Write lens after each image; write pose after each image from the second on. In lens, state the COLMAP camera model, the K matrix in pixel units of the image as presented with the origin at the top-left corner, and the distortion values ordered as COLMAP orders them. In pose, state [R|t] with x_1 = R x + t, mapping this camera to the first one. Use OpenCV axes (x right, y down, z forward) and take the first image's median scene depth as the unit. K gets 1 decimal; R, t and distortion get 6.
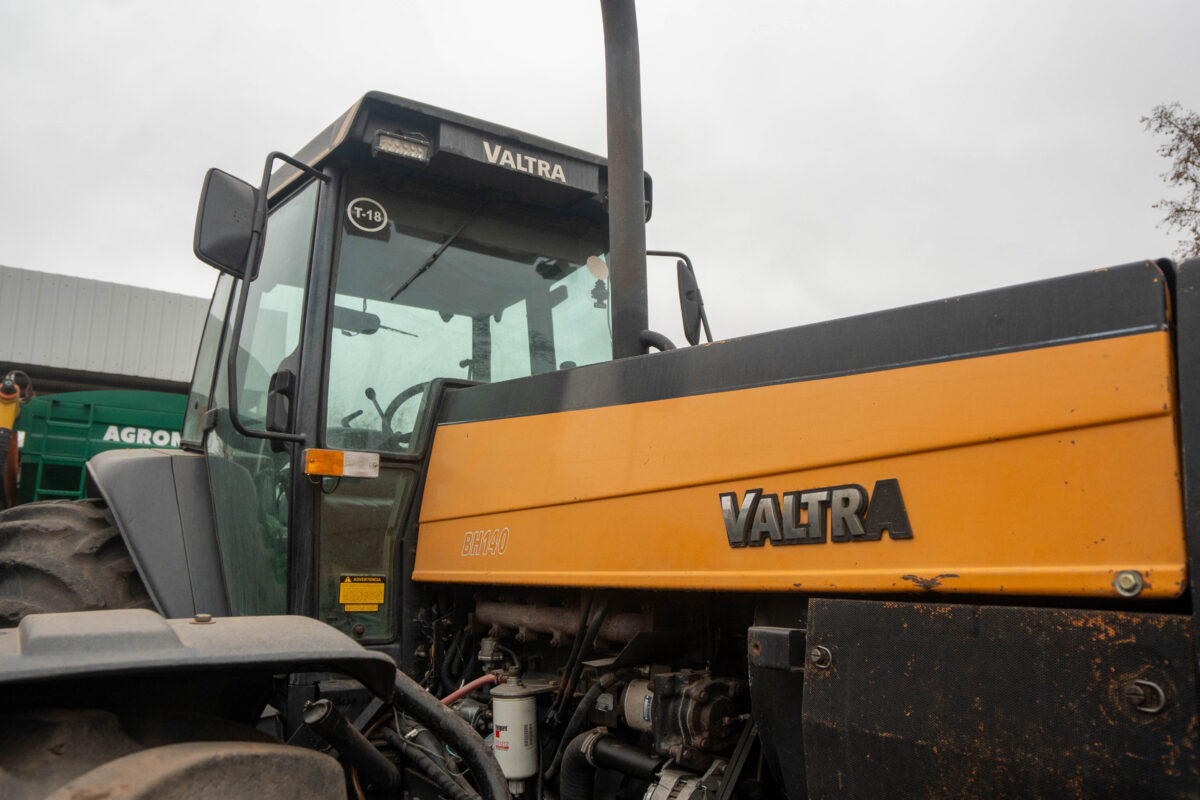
lens RADIAL K [[841.3, 0, 592.8], [0, 841.3, 401.1], [0, 0, 1]] dist [-0.075045, 0.044806]
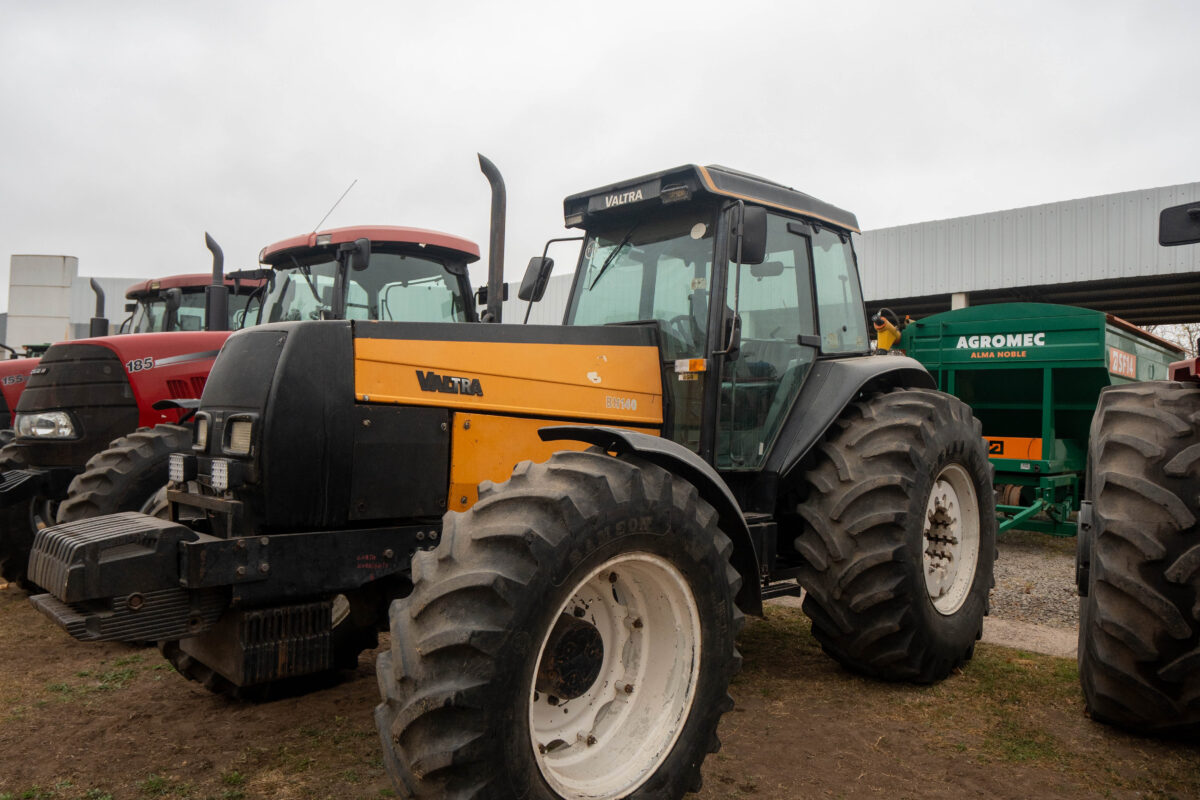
lens RADIAL K [[828.3, 0, 601.9], [0, 828.3, 403.1], [0, 0, 1]] dist [-0.068159, 0.031698]
pose [[0.217621, -0.034998, -0.975406, 2.036209], [0.151222, 0.988498, -0.001729, 0.188979], [0.964247, -0.147127, 0.220411, 0.606988]]
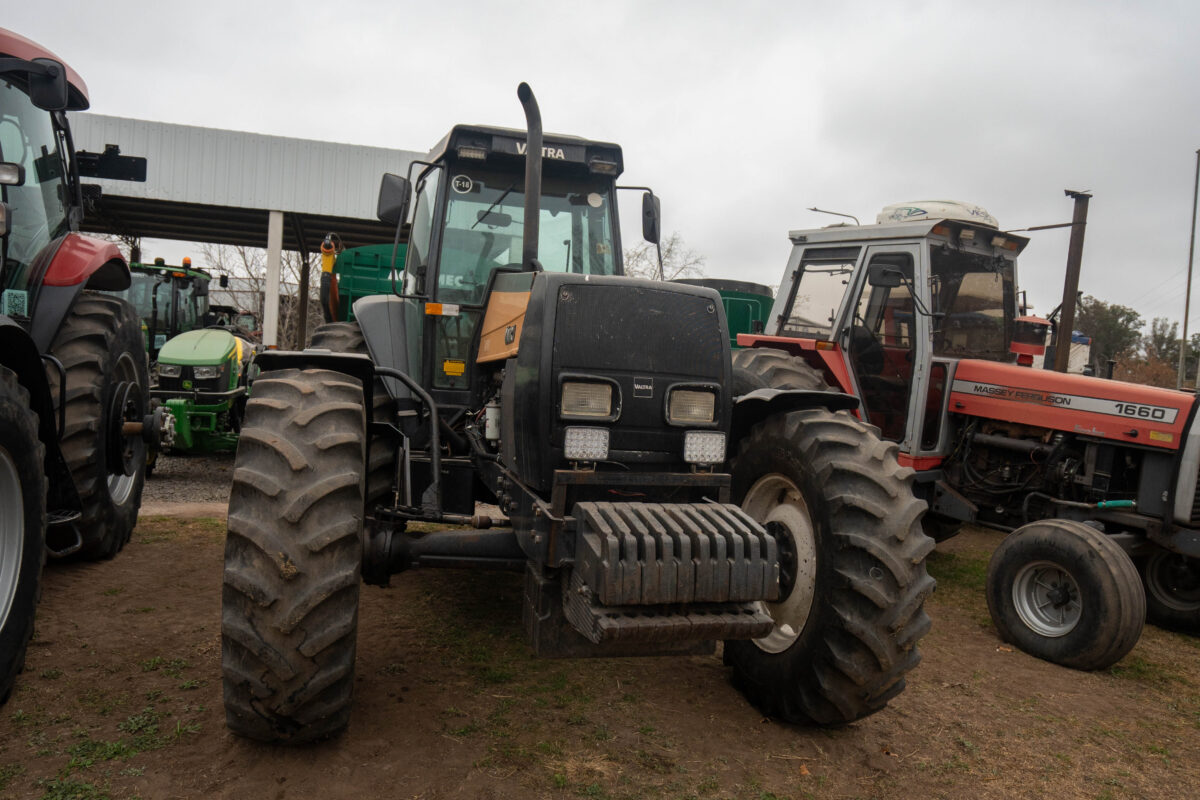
lens RADIAL K [[828.3, 0, 601.9], [0, 828.3, 403.1], [0, 0, 1]] dist [-0.068159, 0.031698]
pose [[0.949524, 0.060158, -0.307871, 0.814129], [0.004683, 0.978611, 0.205665, -0.134183], [0.313659, -0.196725, 0.928933, -0.987041]]
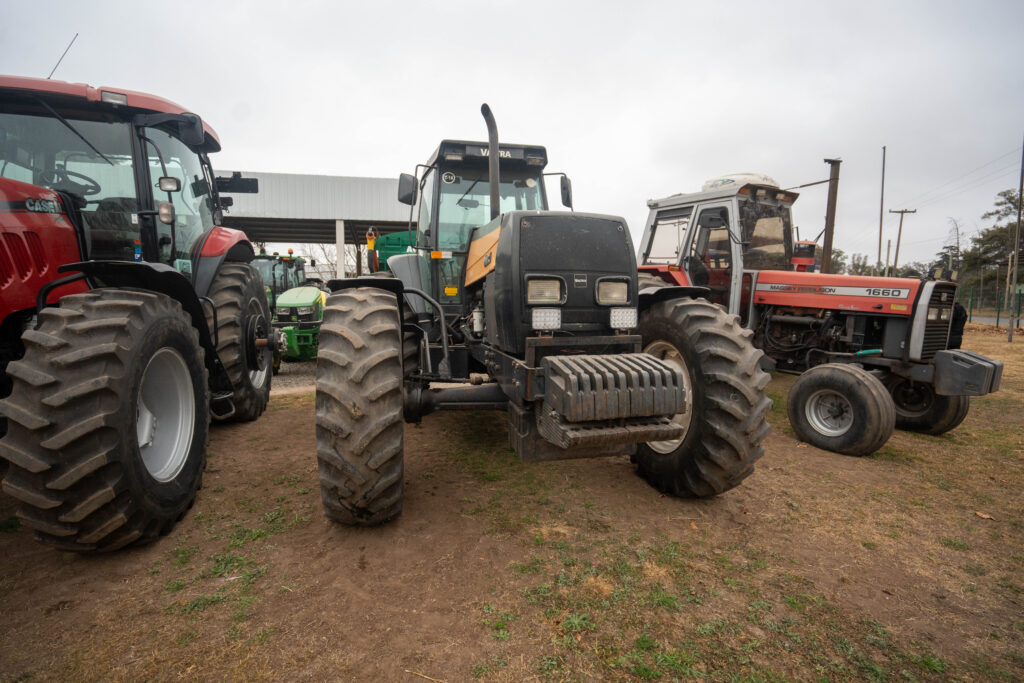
lens RADIAL K [[470.6, 0, 512.0], [0, 470.6, 341.5], [0, 0, 1]] dist [-0.061942, 0.025032]
pose [[0.937912, 0.014568, -0.346568, 0.707505], [0.073441, 0.968128, 0.239448, -0.028154], [0.339011, -0.250033, 0.906948, -0.852472]]
